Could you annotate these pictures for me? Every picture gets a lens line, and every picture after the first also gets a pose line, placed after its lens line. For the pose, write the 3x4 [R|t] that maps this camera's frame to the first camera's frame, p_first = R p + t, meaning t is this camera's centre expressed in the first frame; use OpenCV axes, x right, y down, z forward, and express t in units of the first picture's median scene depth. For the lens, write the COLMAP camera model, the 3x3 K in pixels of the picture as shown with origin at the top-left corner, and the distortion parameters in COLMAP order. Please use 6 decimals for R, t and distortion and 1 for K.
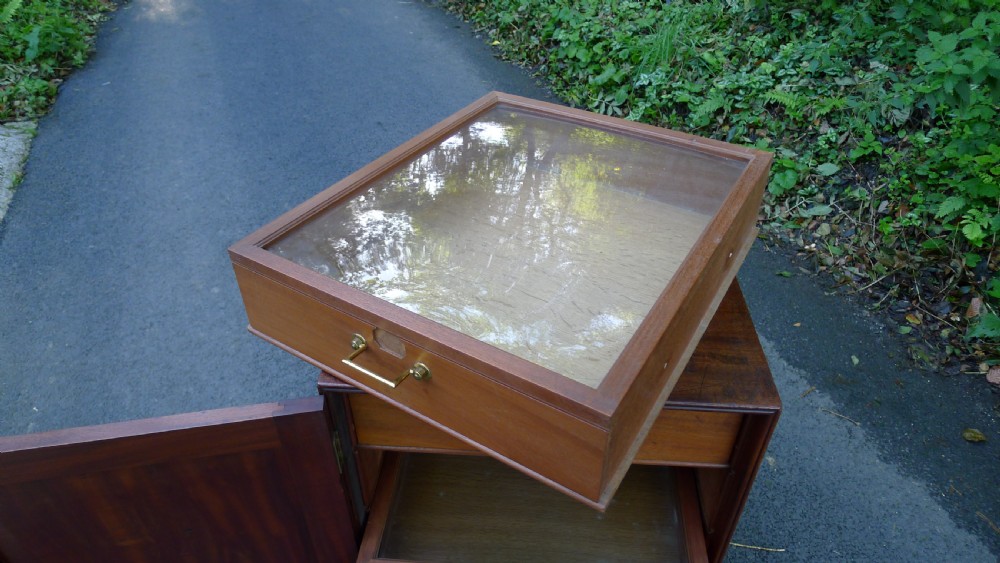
lens RADIAL K [[653.3, 0, 491.6], [0, 653.3, 288.1], [0, 0, 1]] dist [-0.063069, 0.021861]
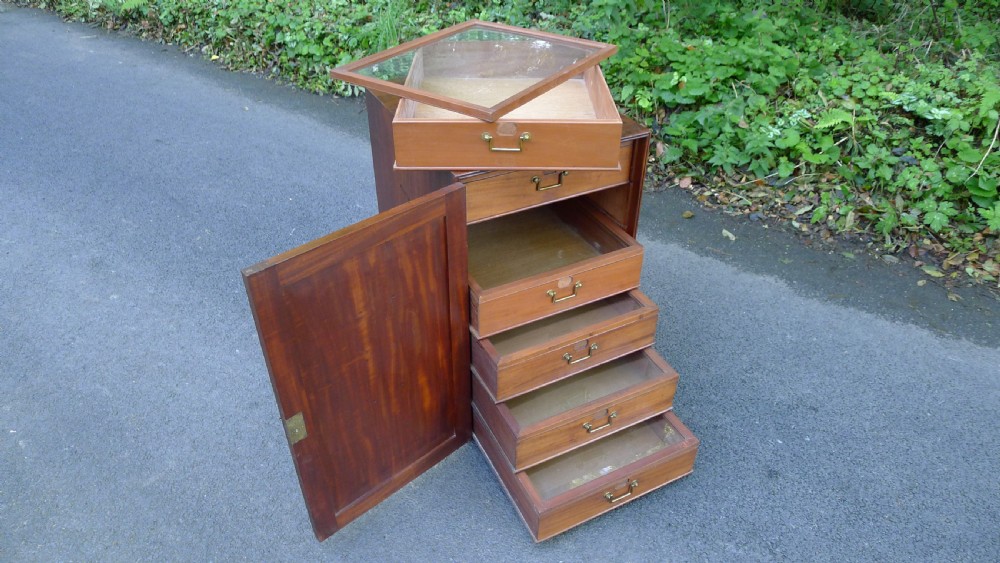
lens RADIAL K [[652.4, 0, 495.5], [0, 652.4, 283.3], [0, 0, 1]] dist [-0.059717, 0.017435]
pose [[0.849965, -0.300715, 0.432585, -0.258156], [0.309106, 0.949563, 0.052750, 0.091305], [-0.426629, 0.088879, 0.900049, -0.167232]]
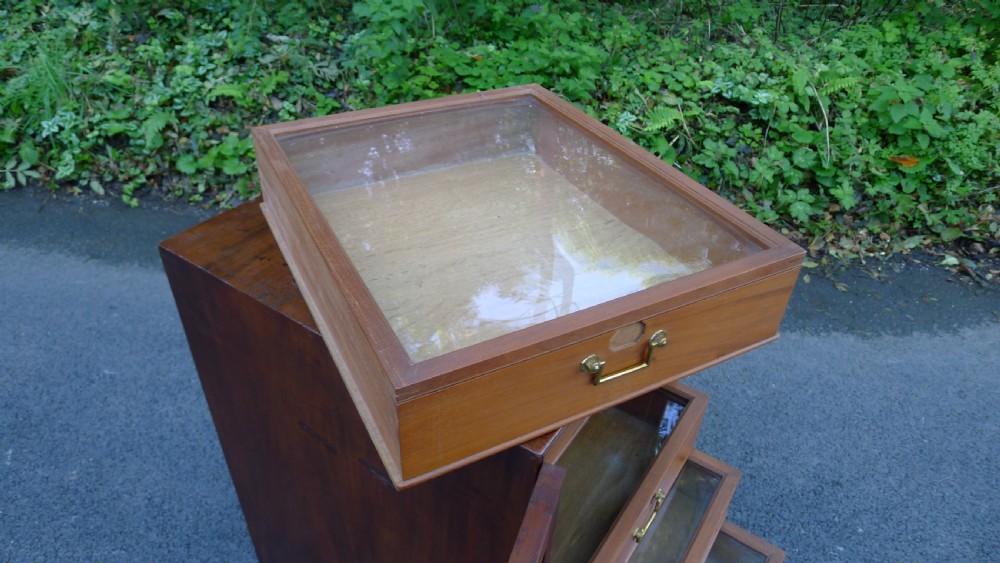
lens RADIAL K [[653.3, 0, 491.6], [0, 653.3, 288.1], [0, 0, 1]] dist [-0.063069, 0.021861]
pose [[0.494391, -0.491588, 0.716881, -0.194319], [0.492538, 0.837976, 0.234951, -0.062885], [-0.716228, 0.236934, 0.656414, 0.103283]]
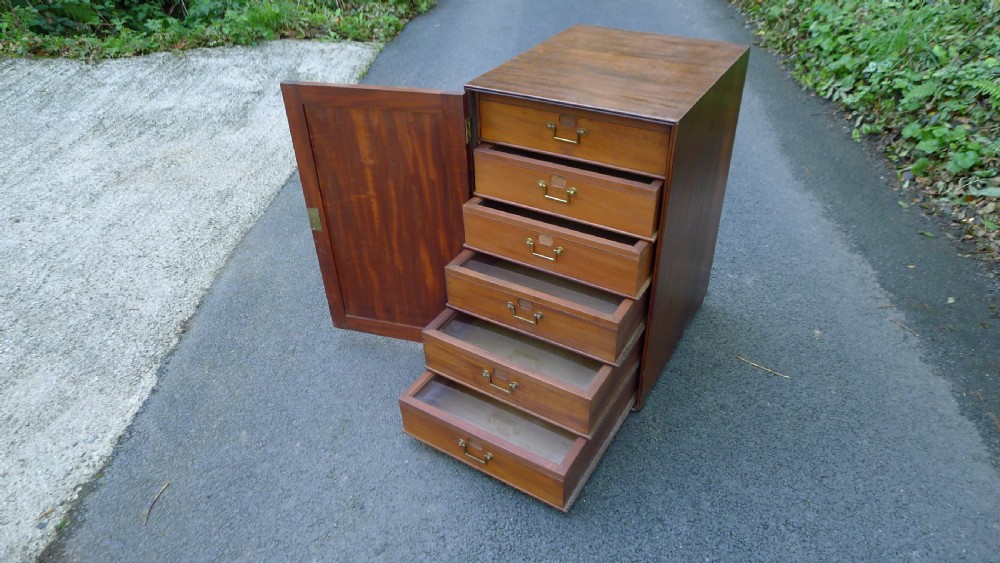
lens RADIAL K [[655.5, 0, 494.5], [0, 655.5, 273.1], [0, 0, 1]] dist [-0.058721, 0.019198]
pose [[0.892405, 0.239018, -0.382733, 0.182818], [-0.251973, 0.967589, 0.016746, 0.162238], [0.374331, 0.081494, 0.923707, -0.204994]]
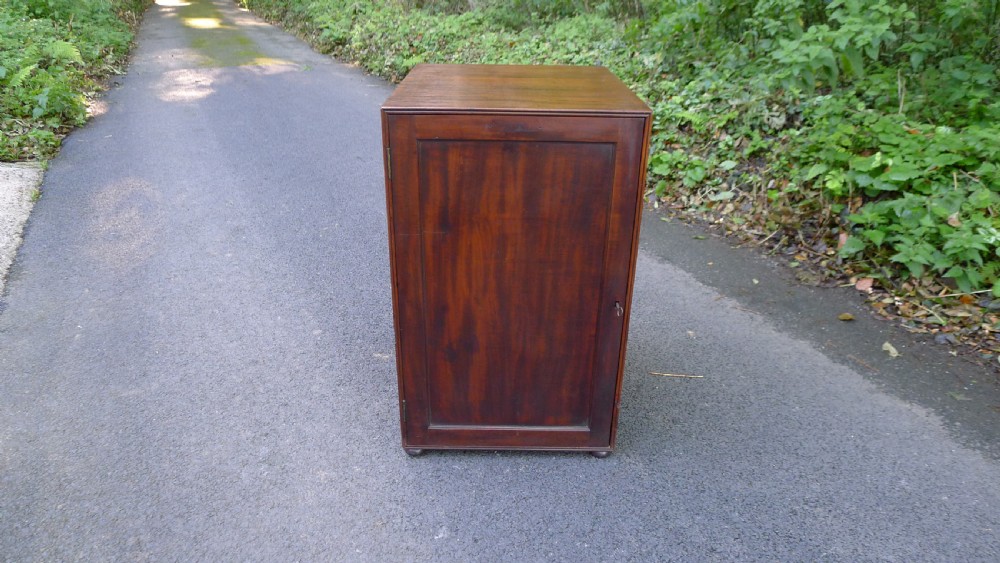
lens RADIAL K [[653.7, 0, 500.0], [0, 653.7, 281.5], [0, 0, 1]] dist [-0.050903, 0.007705]
pose [[0.996235, -0.024213, 0.083241, -0.026433], [0.039235, 0.982165, -0.183884, 0.216363], [-0.077304, 0.186458, 0.979417, -0.139335]]
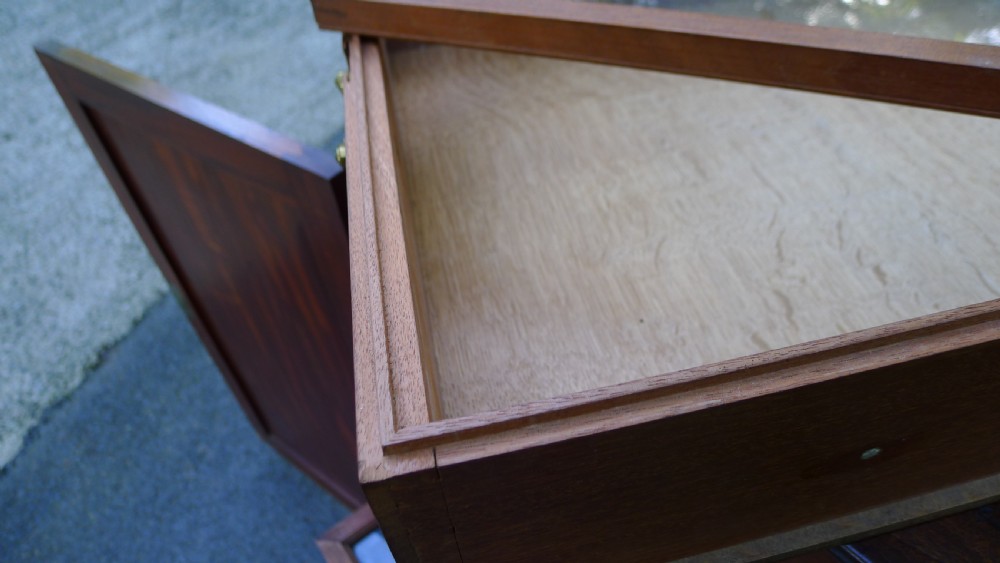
lens RADIAL K [[651.3, 0, 487.7], [0, 651.3, 283.0], [0, 0, 1]] dist [-0.050331, 0.008114]
pose [[0.669170, 0.489474, -0.559130, 0.059264], [-0.389381, 0.871814, 0.297190, 0.007095], [0.632925, 0.018844, 0.773984, 0.143449]]
